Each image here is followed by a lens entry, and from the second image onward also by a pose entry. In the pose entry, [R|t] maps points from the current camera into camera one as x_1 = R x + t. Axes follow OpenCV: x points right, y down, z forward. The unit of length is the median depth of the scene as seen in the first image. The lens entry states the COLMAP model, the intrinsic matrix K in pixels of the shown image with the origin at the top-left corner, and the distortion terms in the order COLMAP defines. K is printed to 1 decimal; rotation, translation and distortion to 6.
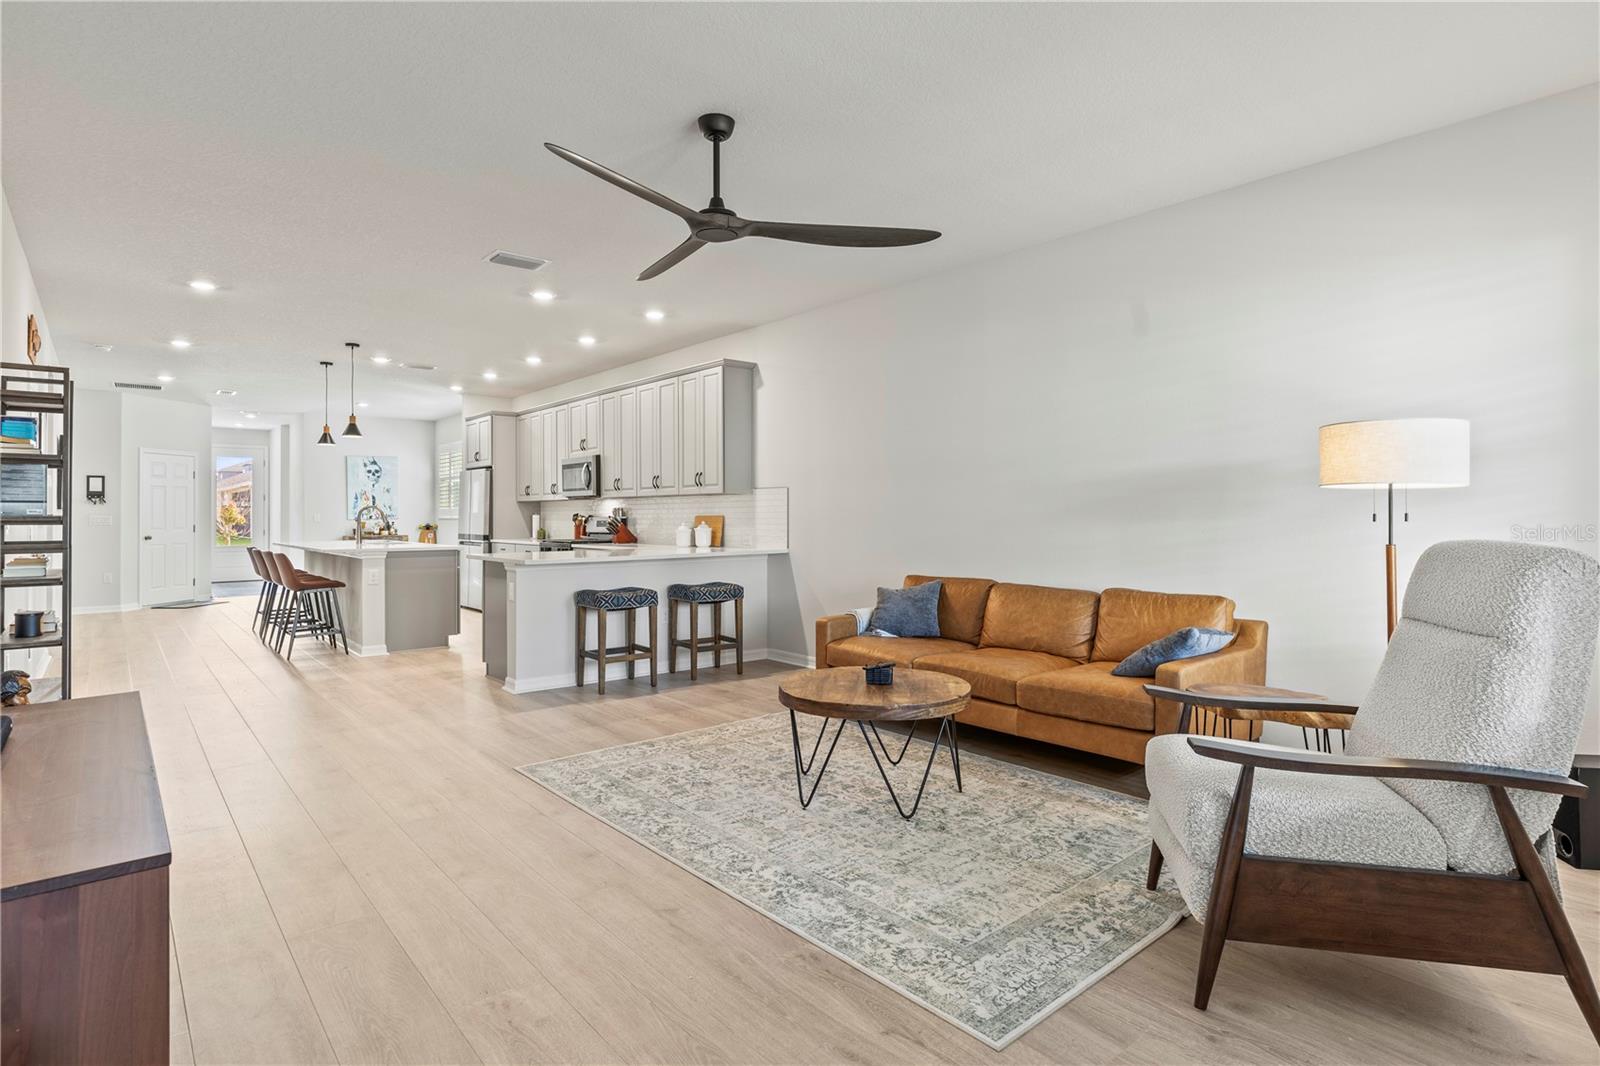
lens RADIAL K [[825.1, 0, 789.2], [0, 825.1, 507.5], [0, 0, 1]] dist [-0.003460, 0.002815]
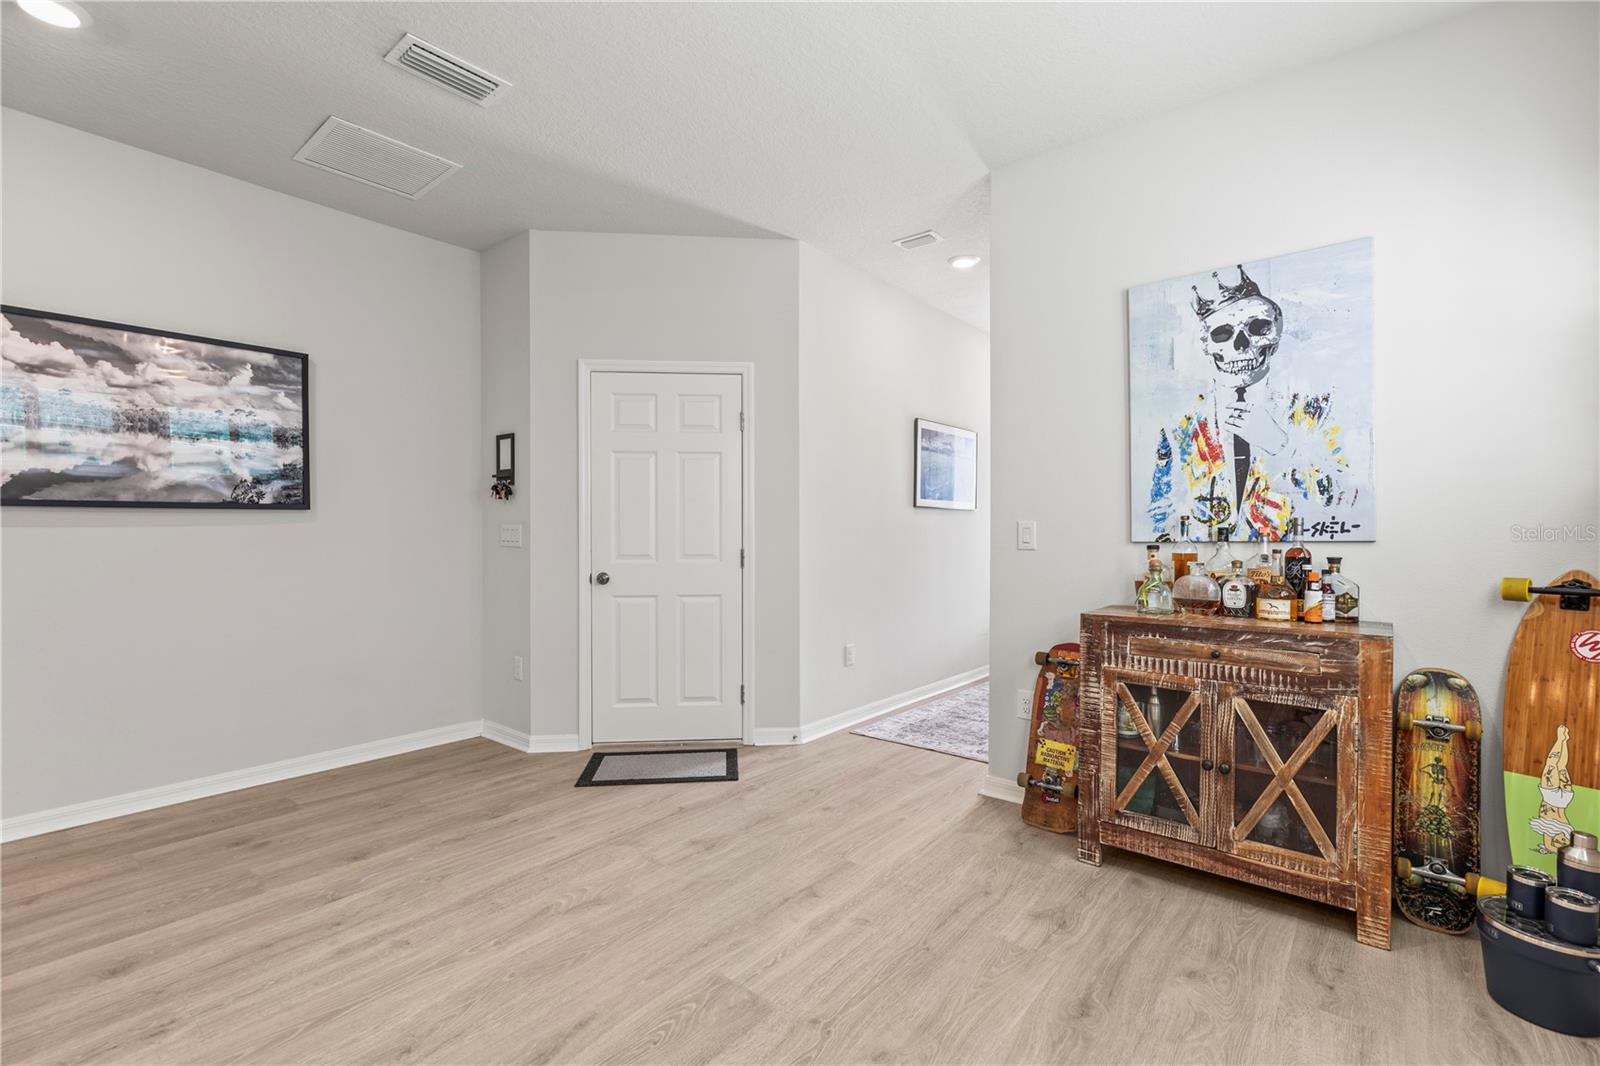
lens RADIAL K [[723.0, 0, 795.9], [0, 723.0, 536.3], [0, 0, 1]] dist [0.002297, -0.000436]
pose [[0.192684, 0.015225, -0.981143, -0.607267], [0.006731, 0.999836, 0.016837, 0.015090], [0.981238, -0.009849, 0.192550, 1.533134]]
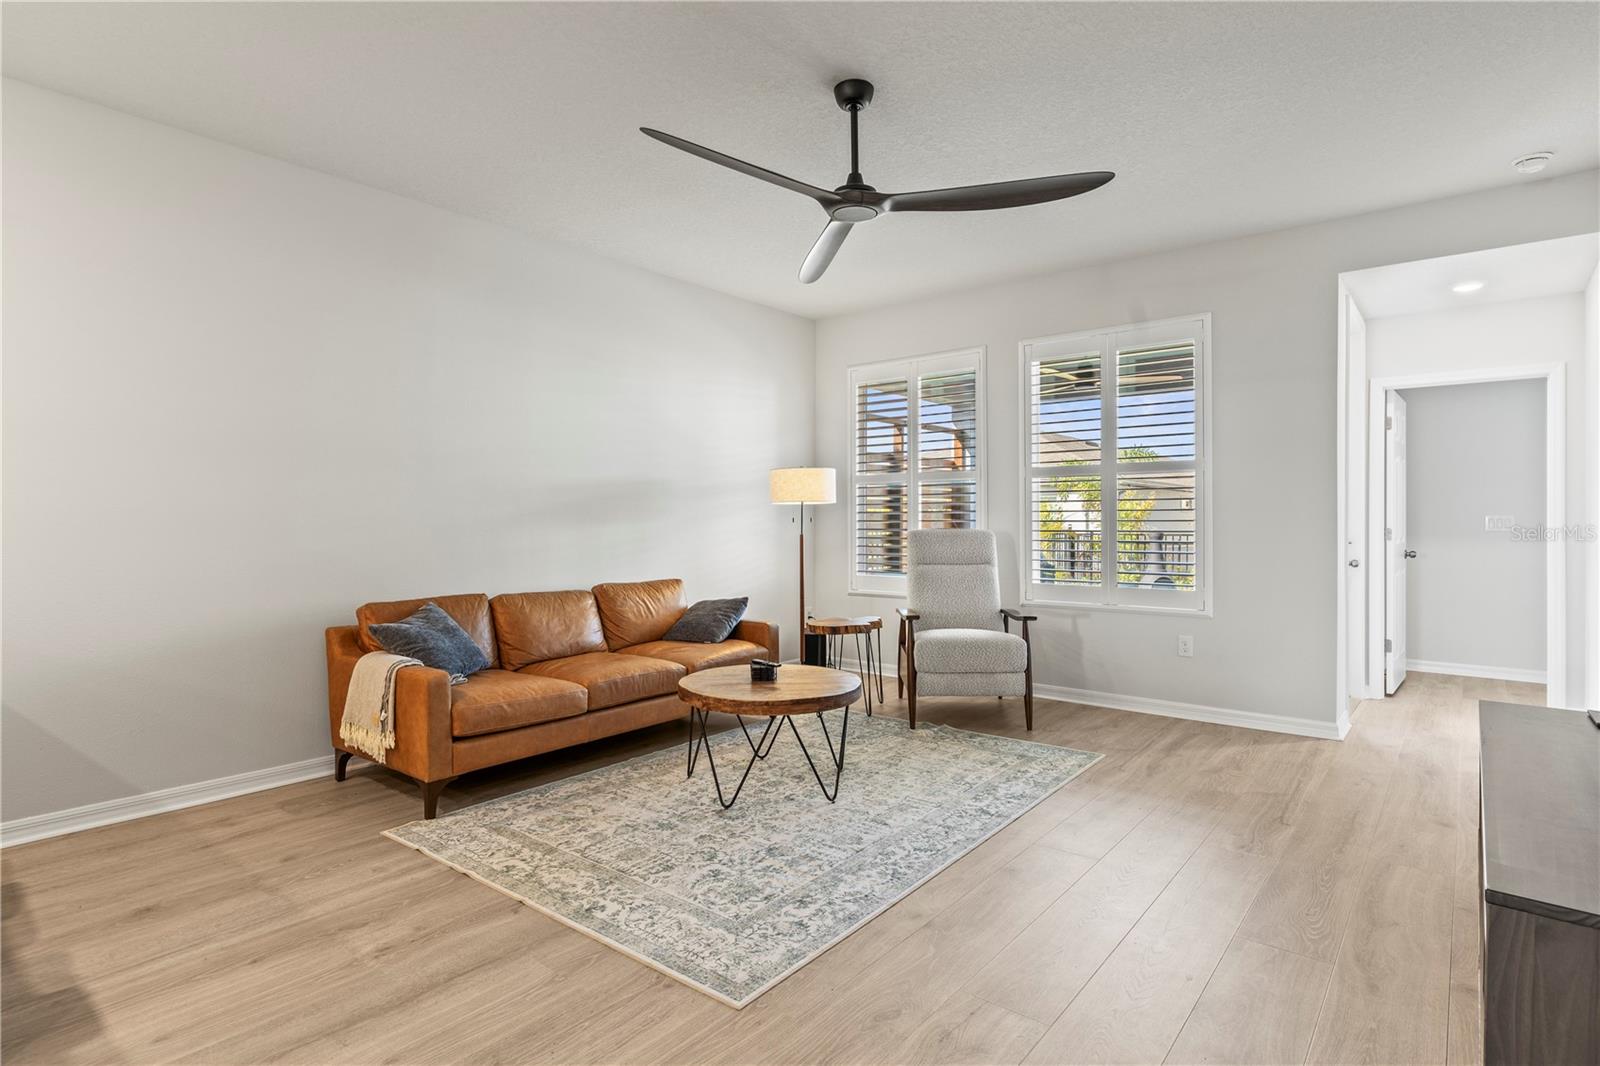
lens RADIAL K [[825.1, 0, 808.6], [0, 825.1, 517.8], [0, 0, 1]] dist [-0.003460, 0.002815]
pose [[-0.199651, 0.005480, 0.979852, -0.446317], [-0.006730, 0.999953, -0.006963, 0.007956], [-0.979844, -0.007985, -0.199604, 0.560805]]
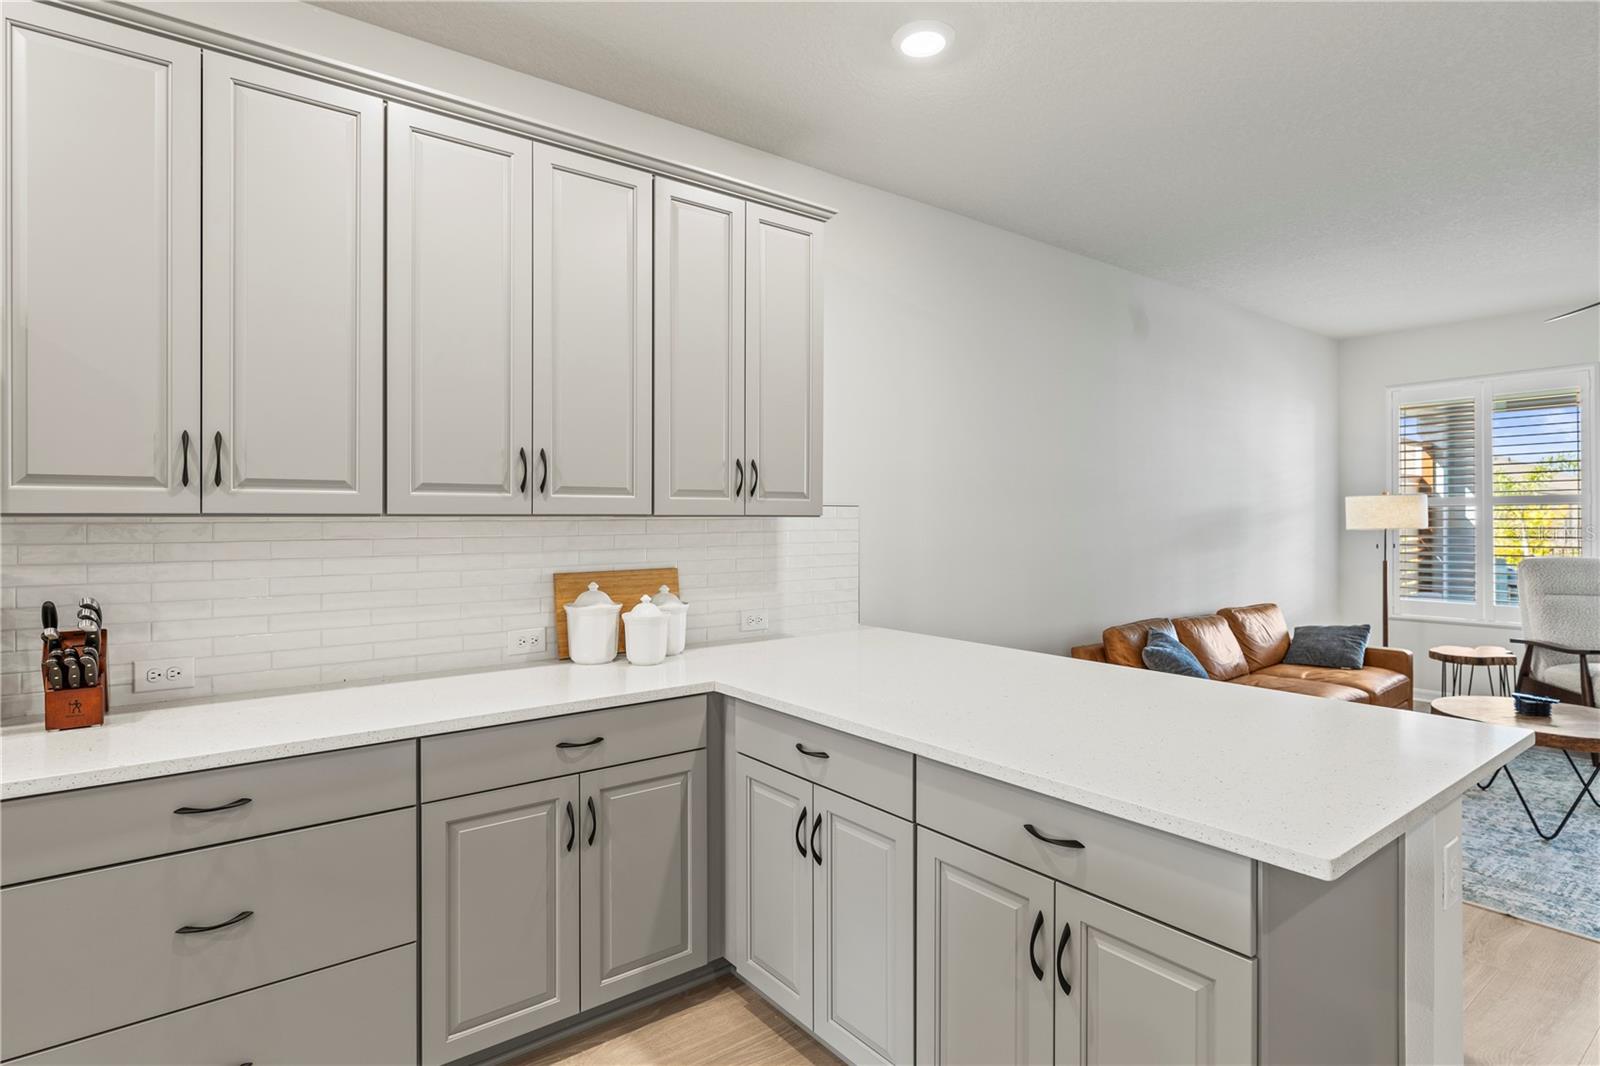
lens RADIAL K [[825.1, 0, 798.8], [0, 825.1, 522.9], [0, 0, 1]] dist [-0.003460, 0.002815]
pose [[0.039498, -0.000464, 0.999220, -0.478882], [-0.006722, 0.999977, 0.000730, -0.013191], [-0.999197, -0.006745, 0.039494, 0.924065]]
